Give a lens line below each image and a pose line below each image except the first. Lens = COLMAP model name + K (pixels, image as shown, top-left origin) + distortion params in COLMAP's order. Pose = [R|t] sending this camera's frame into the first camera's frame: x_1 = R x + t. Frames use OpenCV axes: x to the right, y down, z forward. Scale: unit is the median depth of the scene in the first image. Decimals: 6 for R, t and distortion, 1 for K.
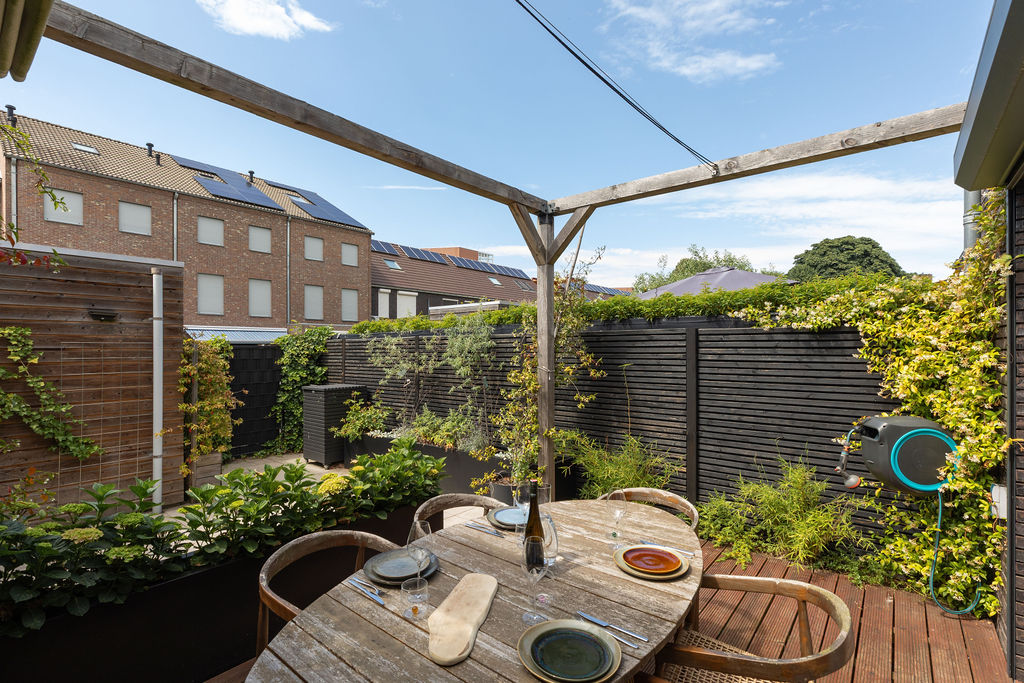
lens RADIAL K [[473.4, 0, 512.0], [0, 473.4, 341.5], [0, 0, 1]] dist [0.001168, 0.000177]
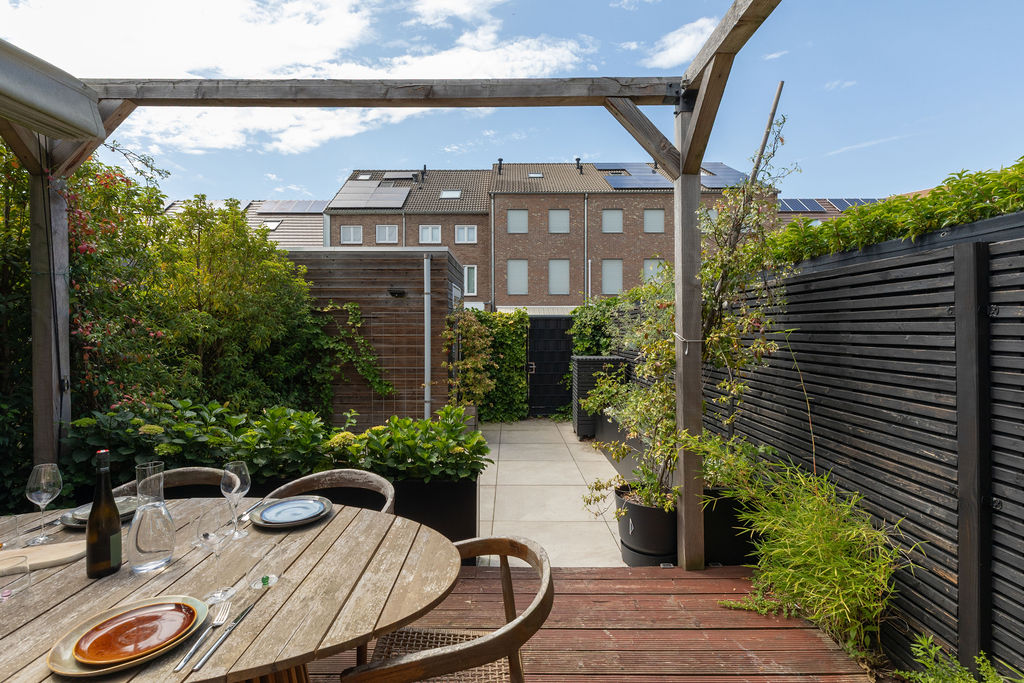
lens RADIAL K [[476.3, 0, 509.4], [0, 476.3, 323.4], [0, 0, 1]] dist [0.002143, 0.000281]
pose [[0.631323, -0.004826, -0.775505, 0.394303], [0.010087, 0.999947, 0.001989, 0.032779], [0.775454, -0.009079, 0.631339, 0.372608]]
